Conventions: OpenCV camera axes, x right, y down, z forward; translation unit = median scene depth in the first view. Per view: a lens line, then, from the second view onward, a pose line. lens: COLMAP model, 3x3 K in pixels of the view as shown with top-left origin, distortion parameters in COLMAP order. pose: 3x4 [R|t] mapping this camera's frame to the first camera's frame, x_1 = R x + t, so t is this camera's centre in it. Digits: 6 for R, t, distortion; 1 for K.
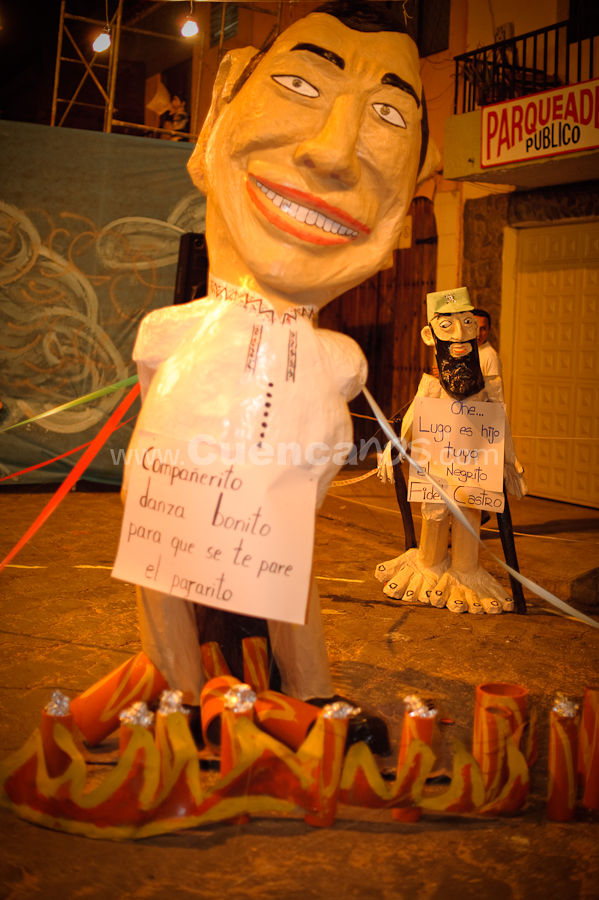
lens RADIAL K [[1273.9, 0, 299.5], [0, 1273.9, 450.0], [0, 0, 1]] dist [-0.150488, 0.042589]
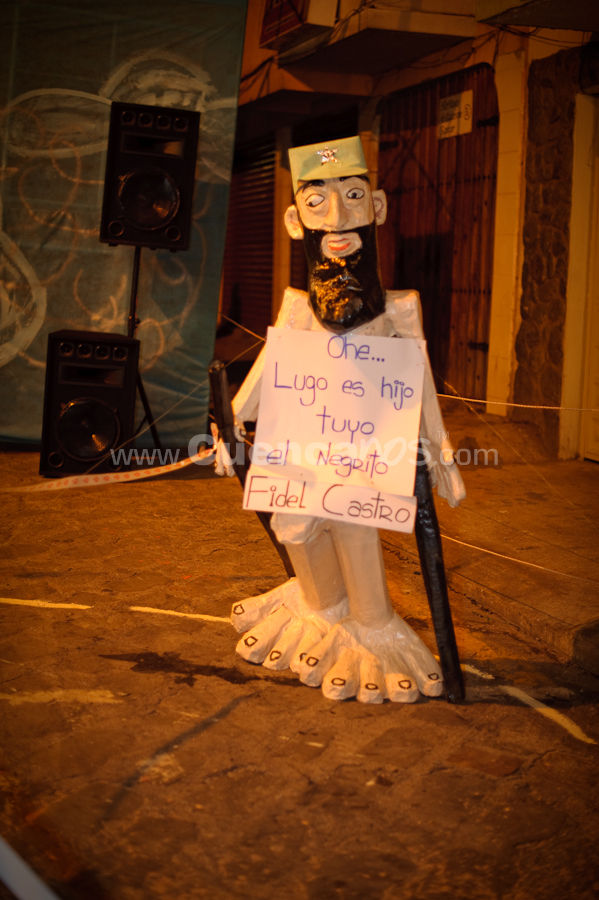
lens RADIAL K [[1273.9, 0, 299.5], [0, 1273.9, 450.0], [0, 0, 1]] dist [-0.150488, 0.042589]
pose [[0.988231, 0.012562, -0.152455, 0.128725], [-0.004306, 0.998512, 0.054361, -0.011845], [0.152911, -0.053065, 0.986814, 0.282281]]
